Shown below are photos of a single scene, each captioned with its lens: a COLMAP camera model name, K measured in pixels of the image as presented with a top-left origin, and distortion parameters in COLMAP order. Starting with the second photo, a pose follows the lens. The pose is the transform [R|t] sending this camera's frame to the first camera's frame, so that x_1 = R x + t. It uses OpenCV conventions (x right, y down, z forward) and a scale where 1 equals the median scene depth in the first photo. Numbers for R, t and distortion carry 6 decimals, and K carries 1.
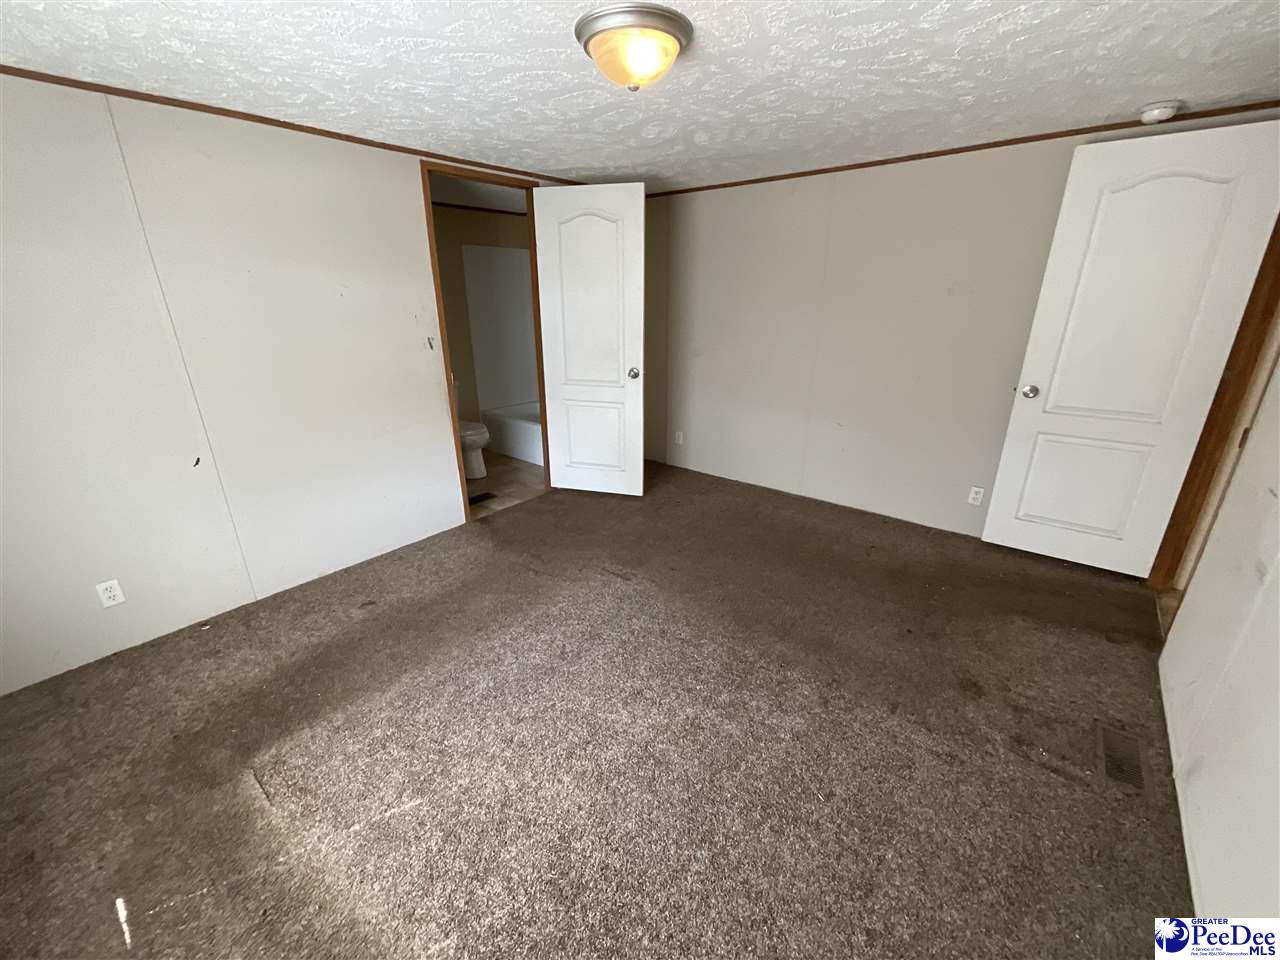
lens RADIAL K [[522.7, 0, 640.7], [0, 522.7, 480.6], [0, 0, 1]] dist [0.002615, -0.004101]
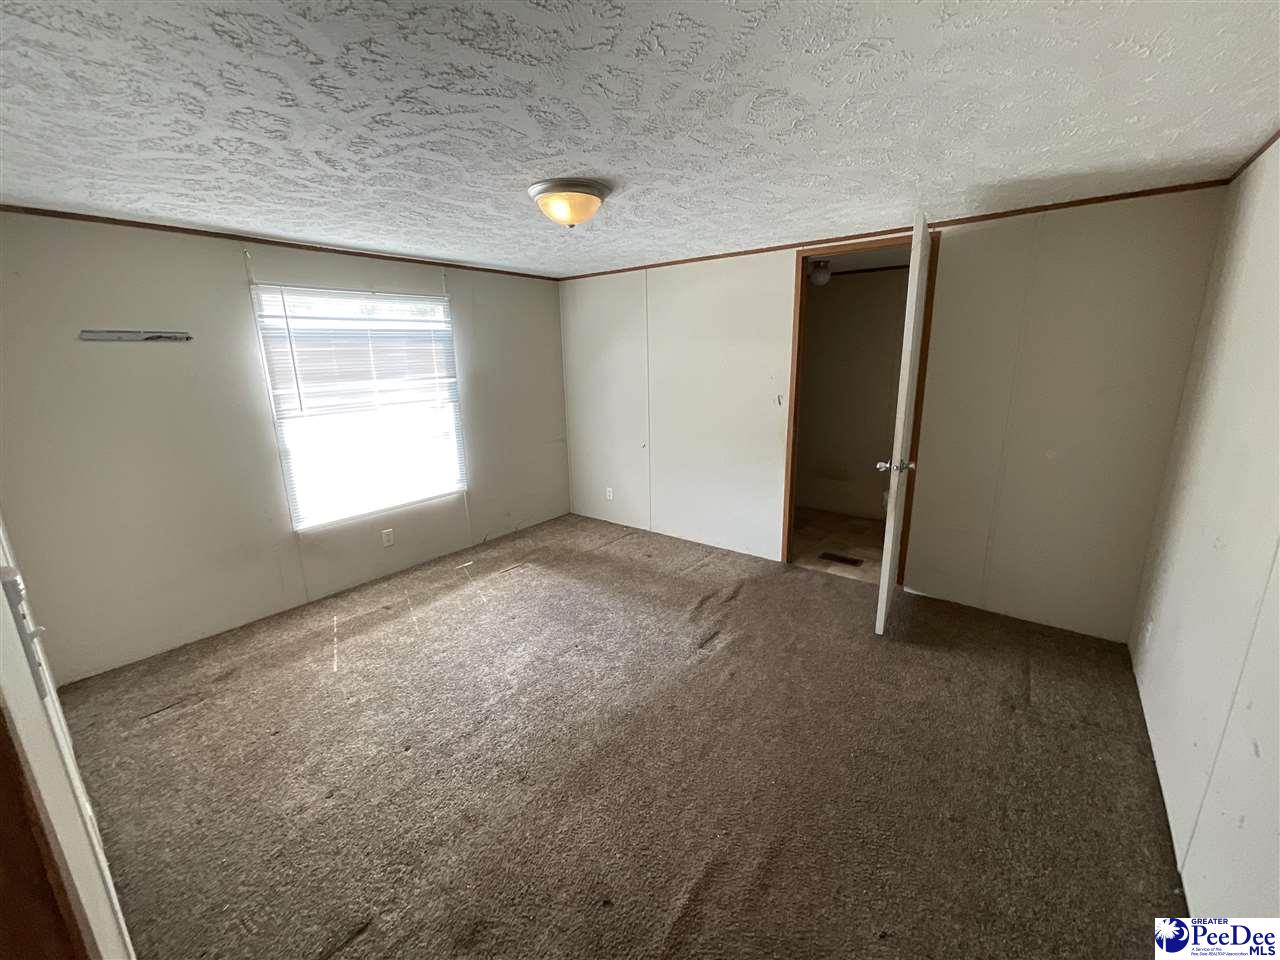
lens RADIAL K [[522.7, 0, 641.7], [0, 522.7, 480.6], [0, 0, 1]] dist [0.002615, -0.004101]
pose [[0.026750, 0.237996, -0.970898, 1.031458], [-0.324328, 0.920772, 0.216773, -0.331055], [0.945566, 0.309091, 0.101820, 0.847767]]
